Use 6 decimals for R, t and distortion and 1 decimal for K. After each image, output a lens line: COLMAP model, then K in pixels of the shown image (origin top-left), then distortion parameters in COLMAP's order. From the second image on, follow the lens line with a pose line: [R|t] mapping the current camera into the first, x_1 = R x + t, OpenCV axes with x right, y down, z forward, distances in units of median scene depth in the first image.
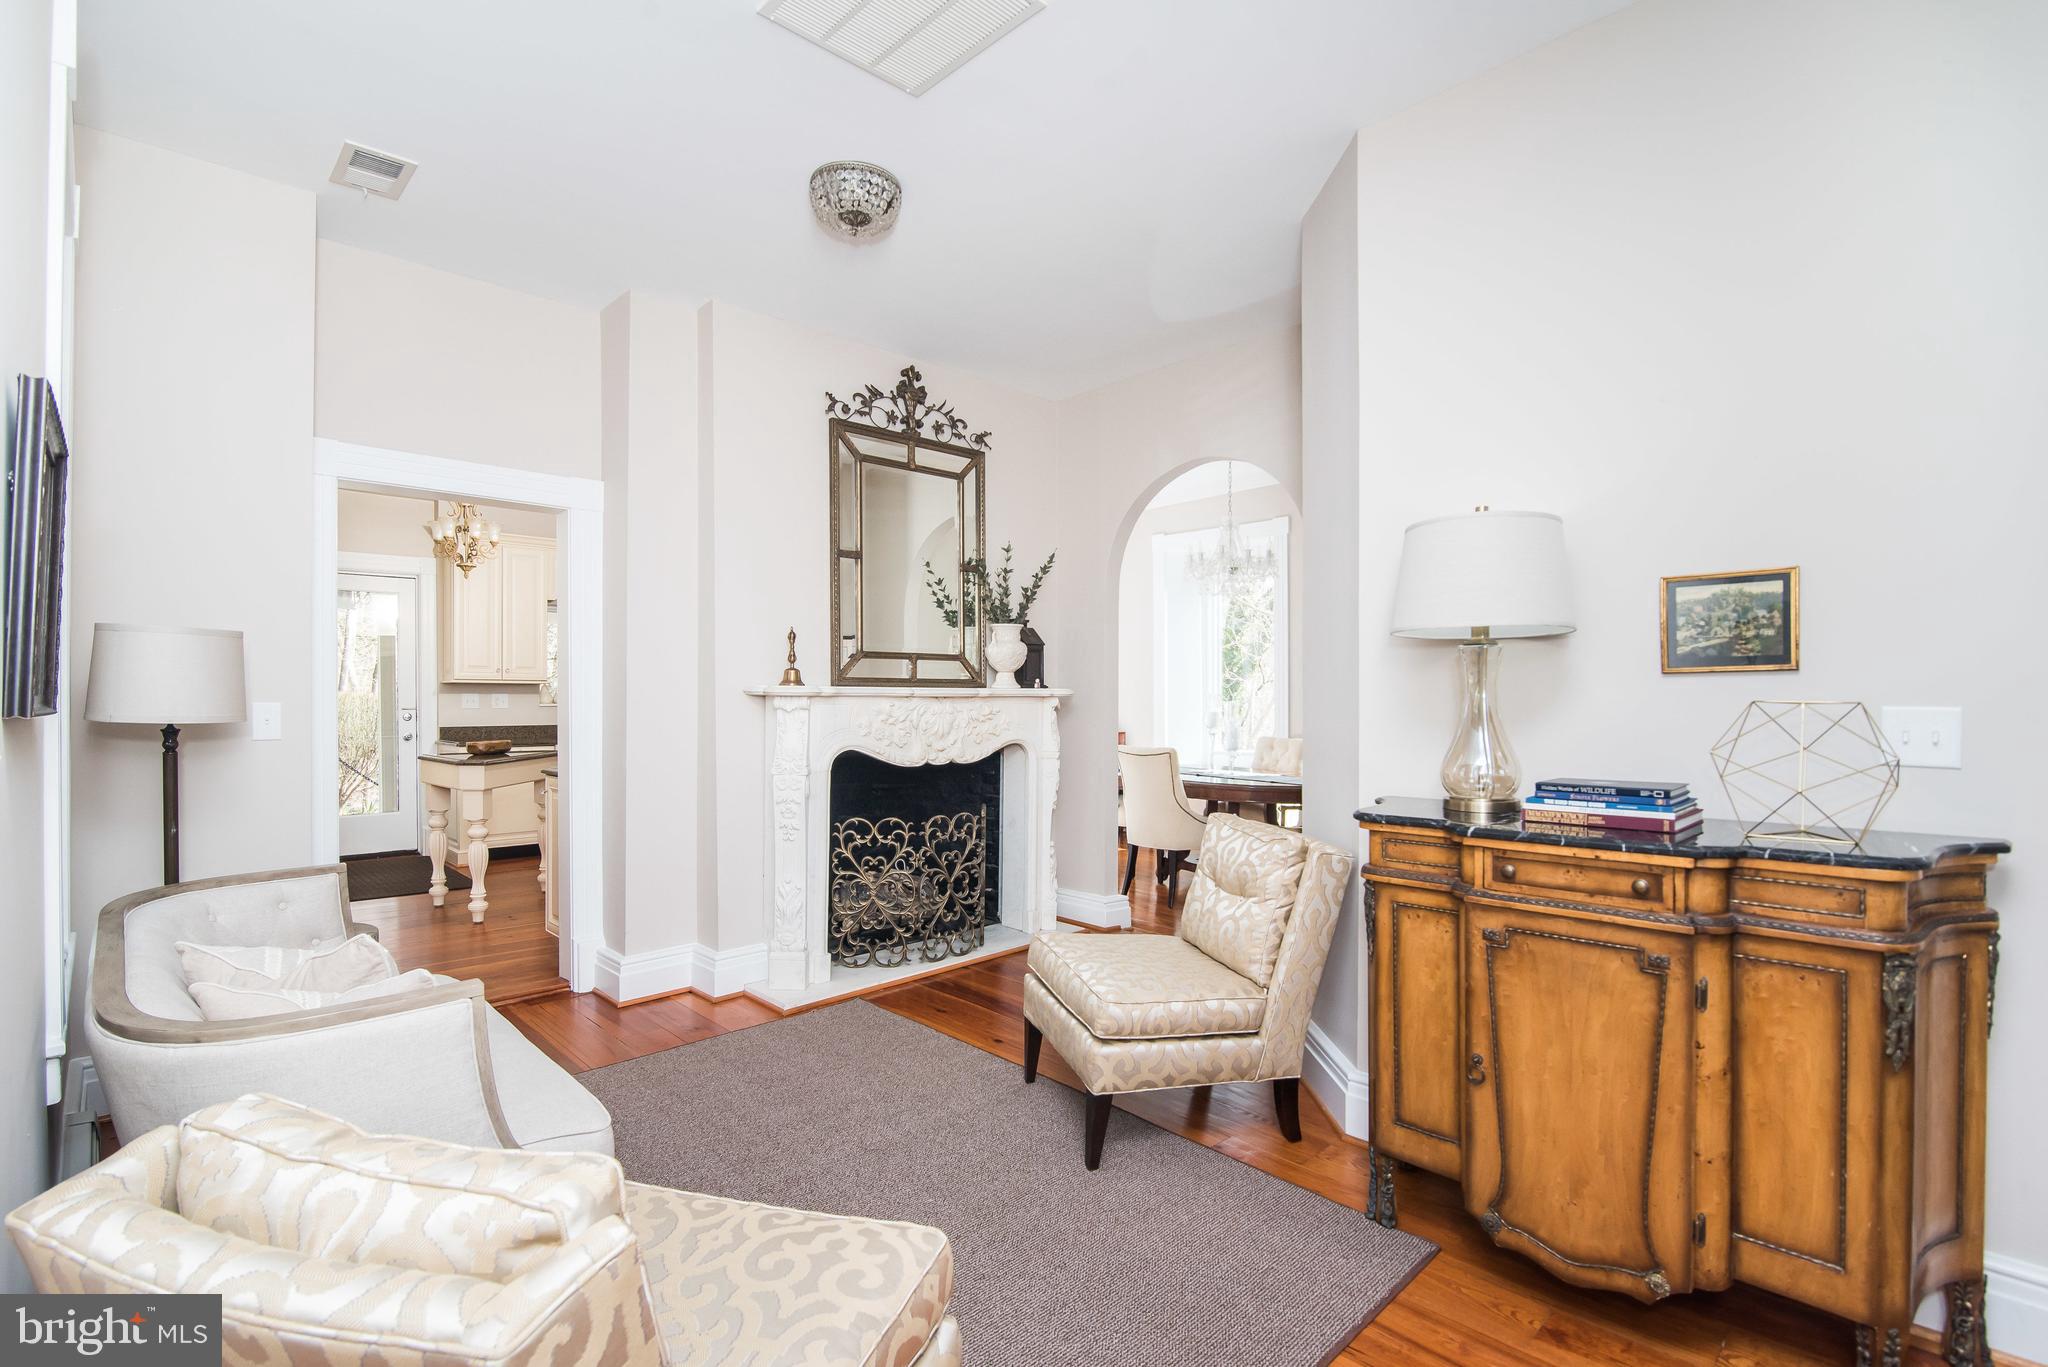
lens RADIAL K [[958.6, 0, 1010.2], [0, 958.6, 702.9], [0, 0, 1]] dist [-0.024463, -0.000281]
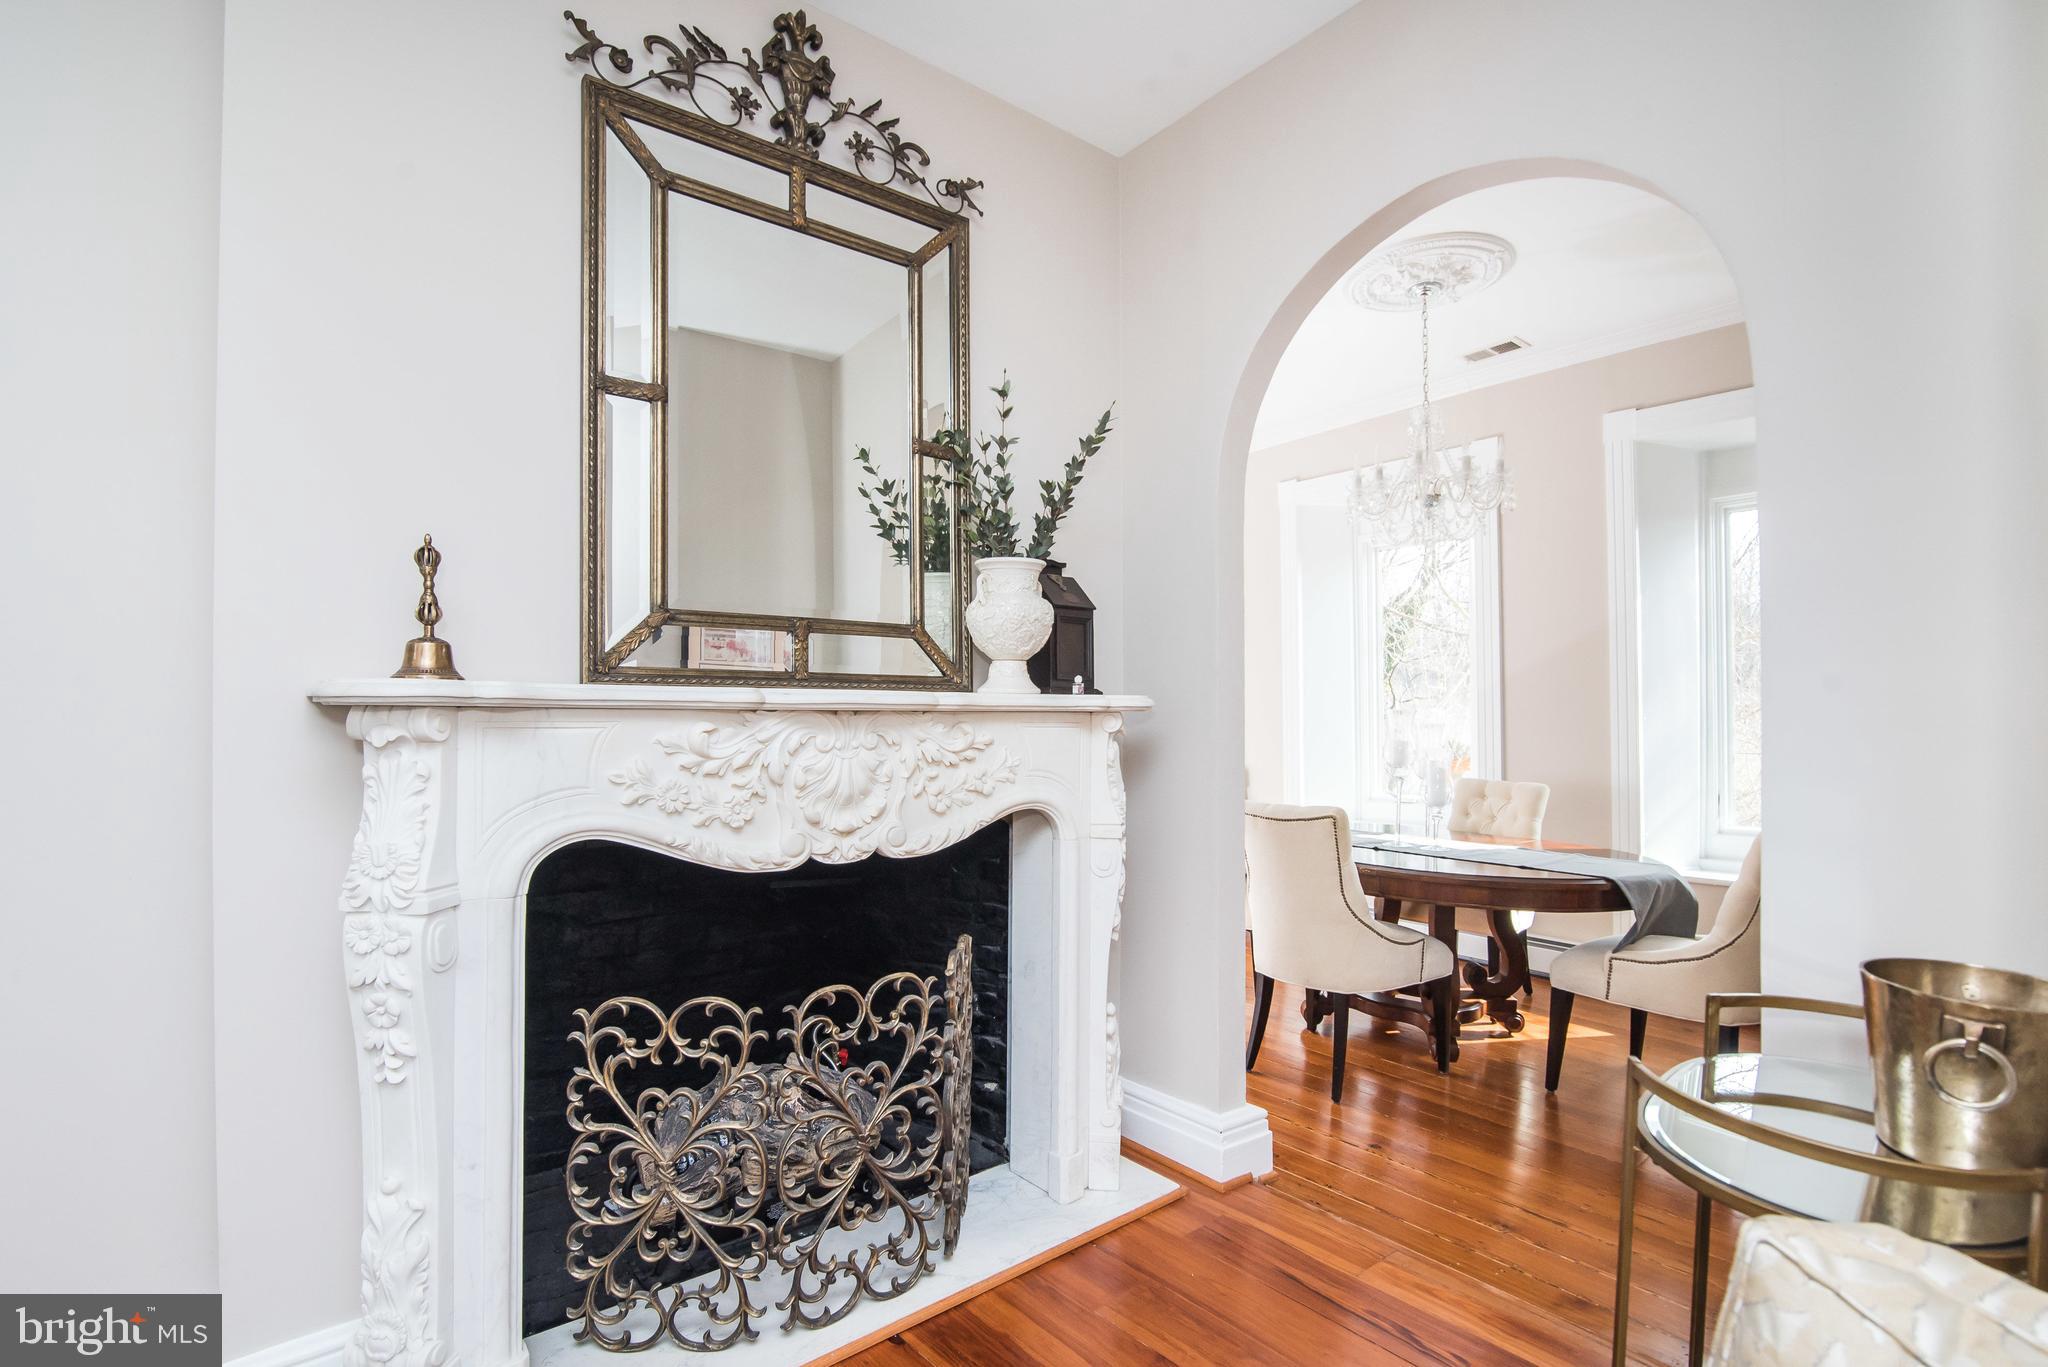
lens RADIAL K [[958.6, 0, 1010.2], [0, 958.6, 702.9], [0, 0, 1]] dist [-0.024463, -0.000281]
pose [[0.994836, -0.003875, -0.101424, 0.047267], [0.001362, 0.999690, -0.024844, 0.001108], [0.101489, 0.024577, 0.994533, 0.553560]]
